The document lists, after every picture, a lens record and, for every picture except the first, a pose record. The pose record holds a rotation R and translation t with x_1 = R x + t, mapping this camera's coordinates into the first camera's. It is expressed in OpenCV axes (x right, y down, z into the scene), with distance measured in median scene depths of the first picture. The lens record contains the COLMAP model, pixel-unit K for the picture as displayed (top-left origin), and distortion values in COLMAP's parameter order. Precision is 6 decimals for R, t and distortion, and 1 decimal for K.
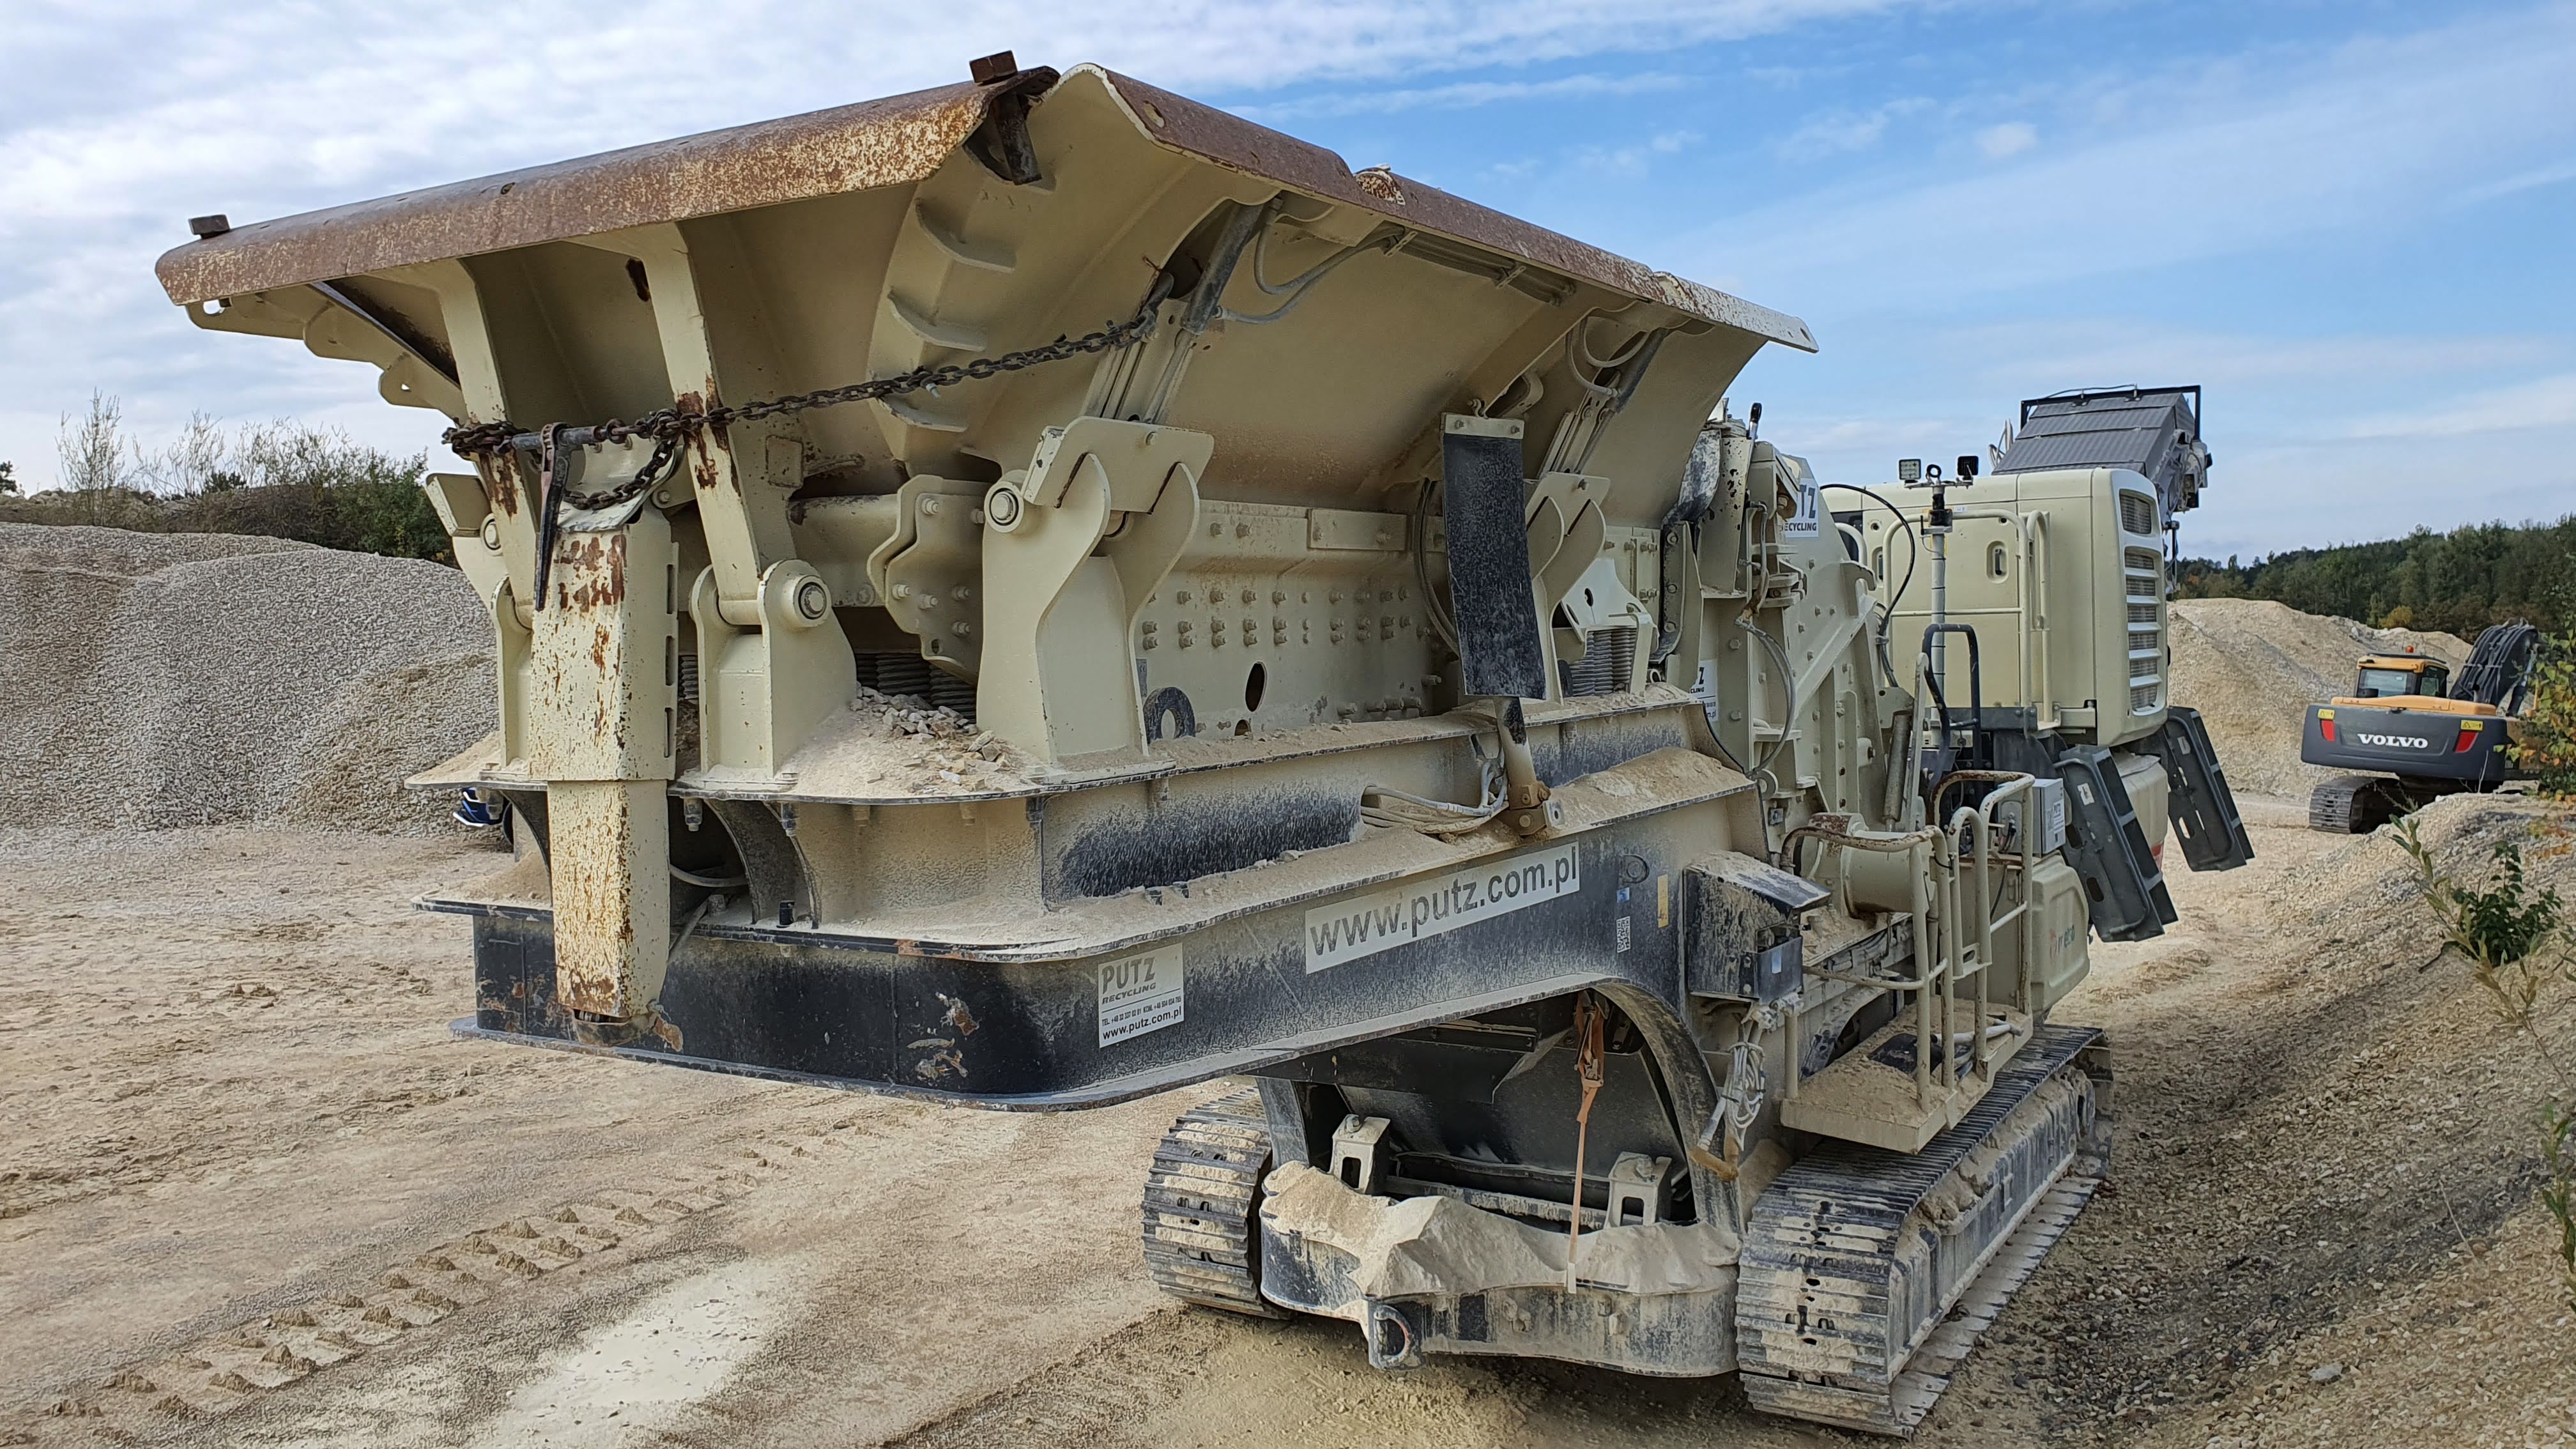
lens RADIAL K [[2010.5, 0, 1288.0], [0, 2010.5, 724.5], [0, 0, 1]] dist [0.034106, -0.002067]
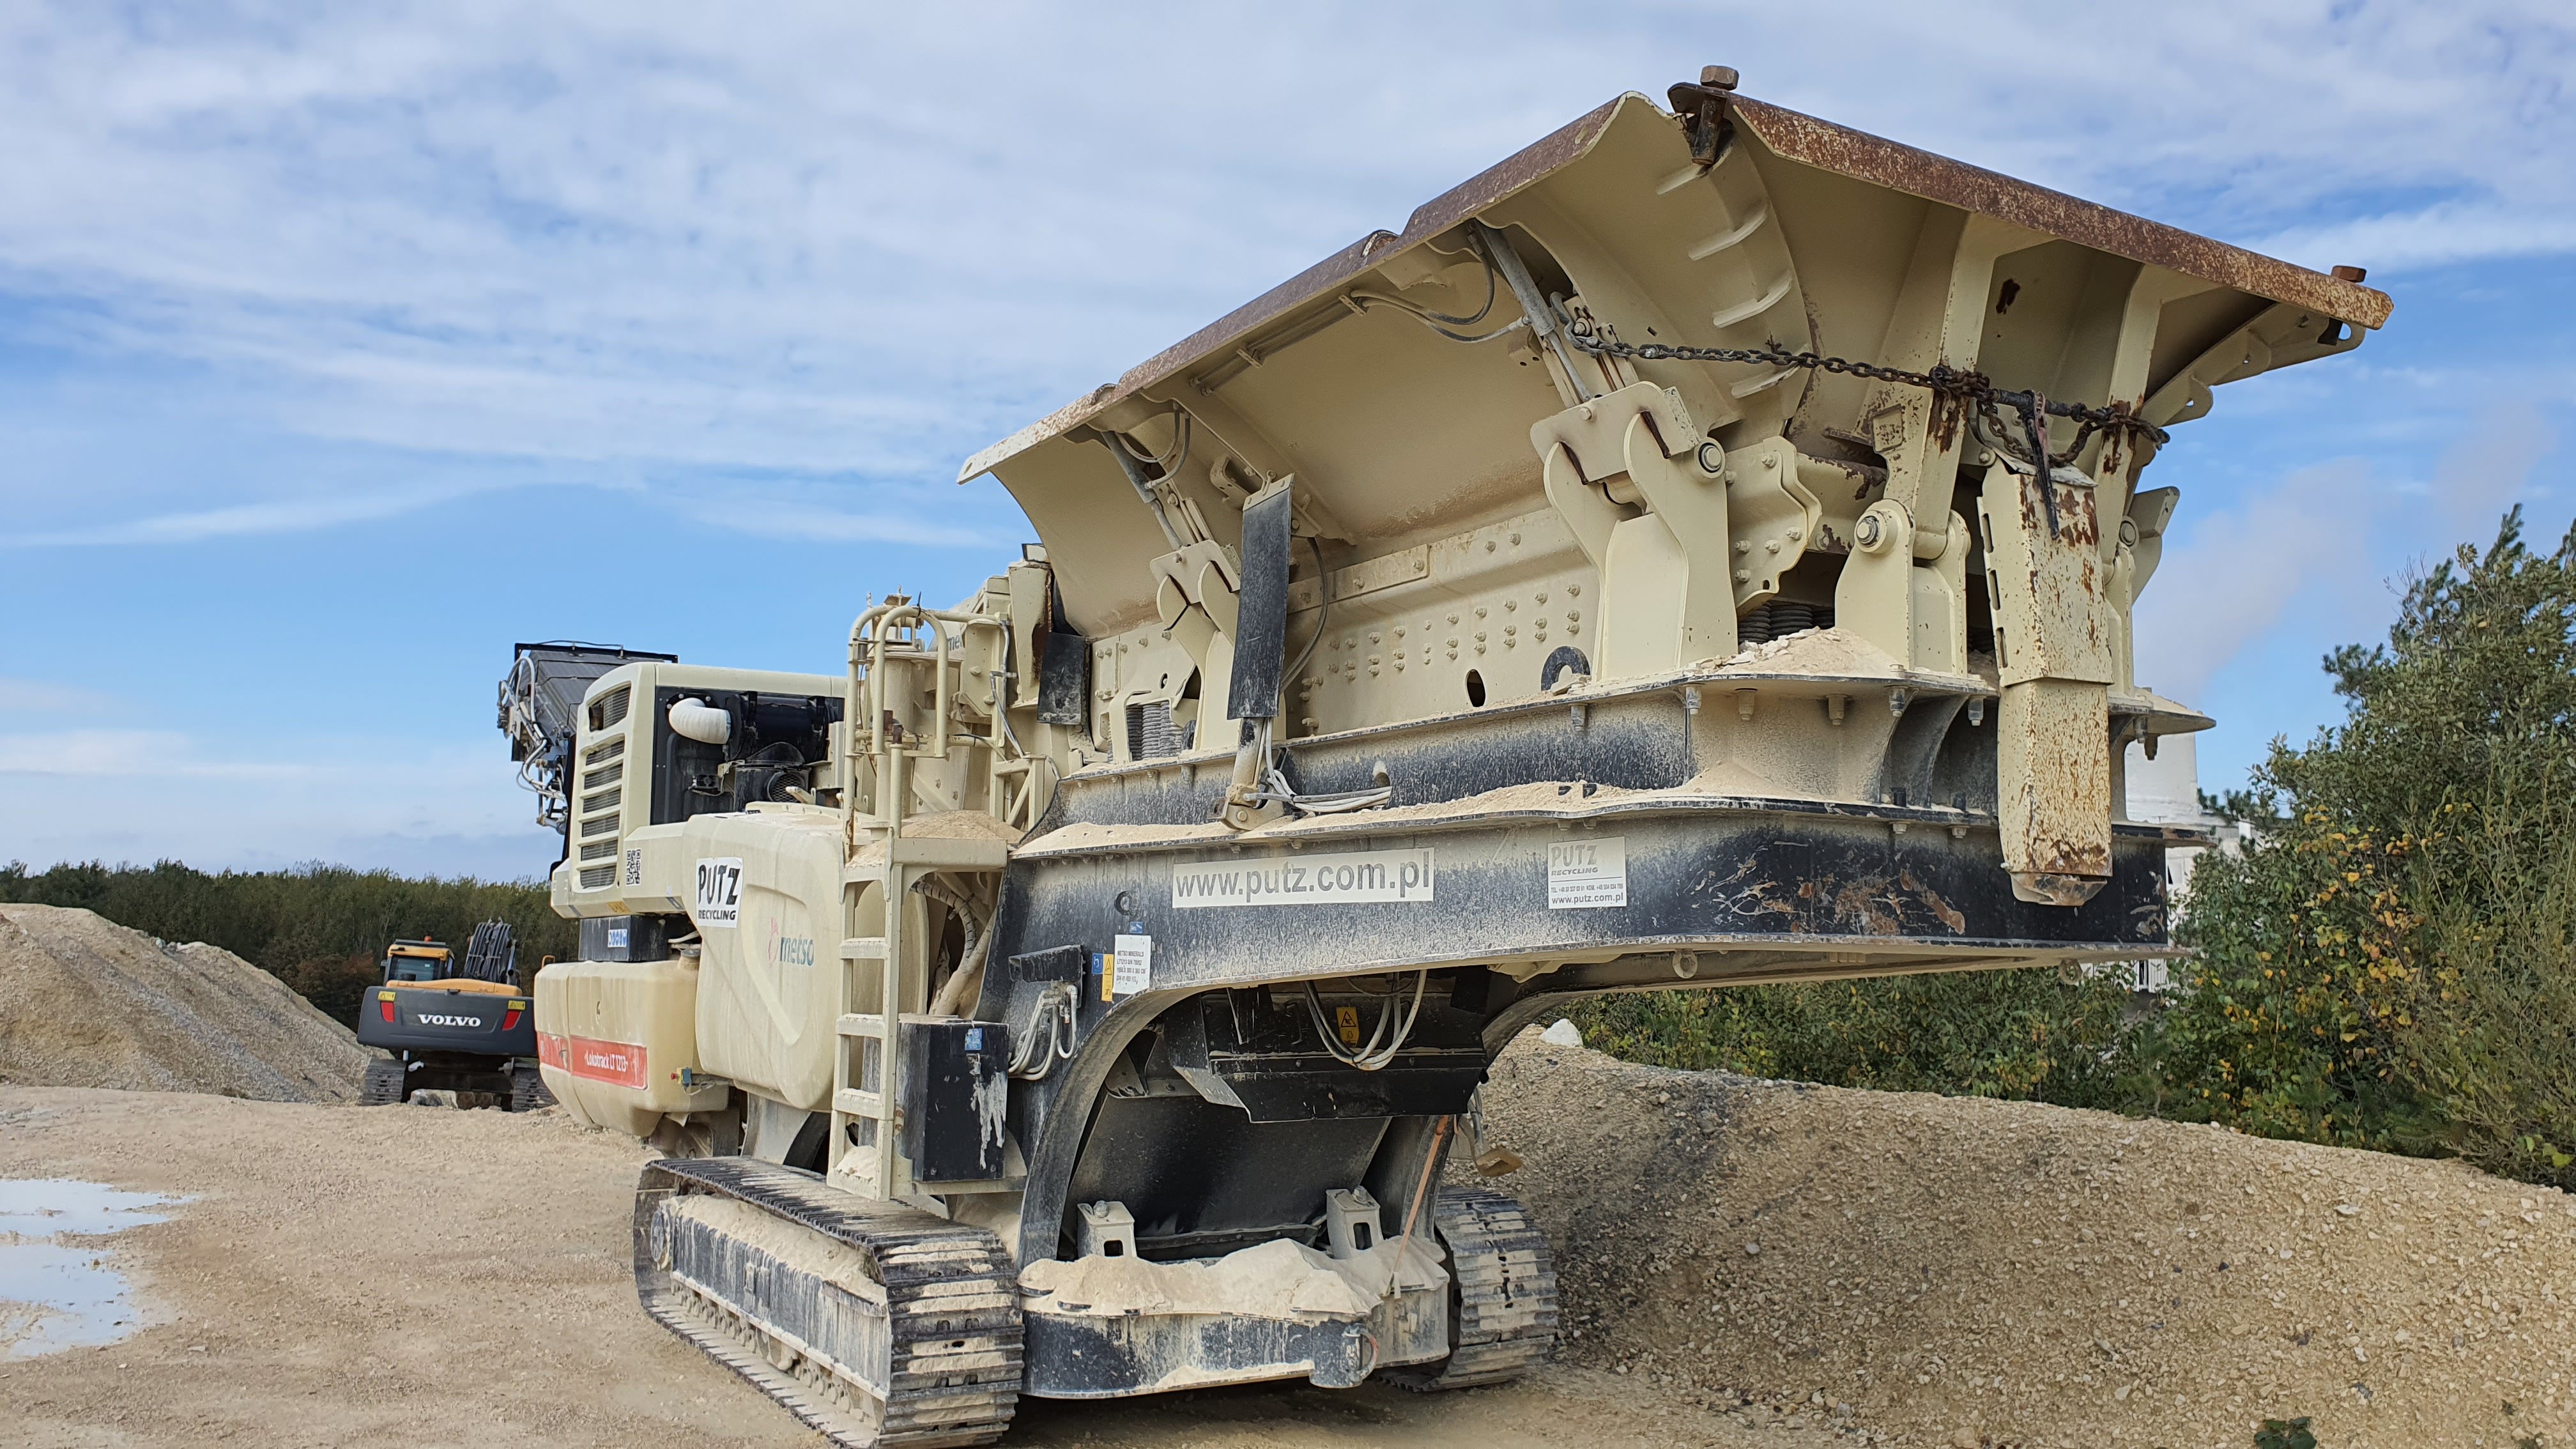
lens RADIAL K [[1989.1, 0, 1290.6], [0, 1989.1, 745.7], [0, 0, 1]] dist [0.031787, -0.003271]
pose [[0.459372, 0.122599, 0.879742, -0.954564], [0.019177, 0.988829, -0.147814, 0.138239], [-0.888037, 0.084773, 0.451890, 0.519121]]
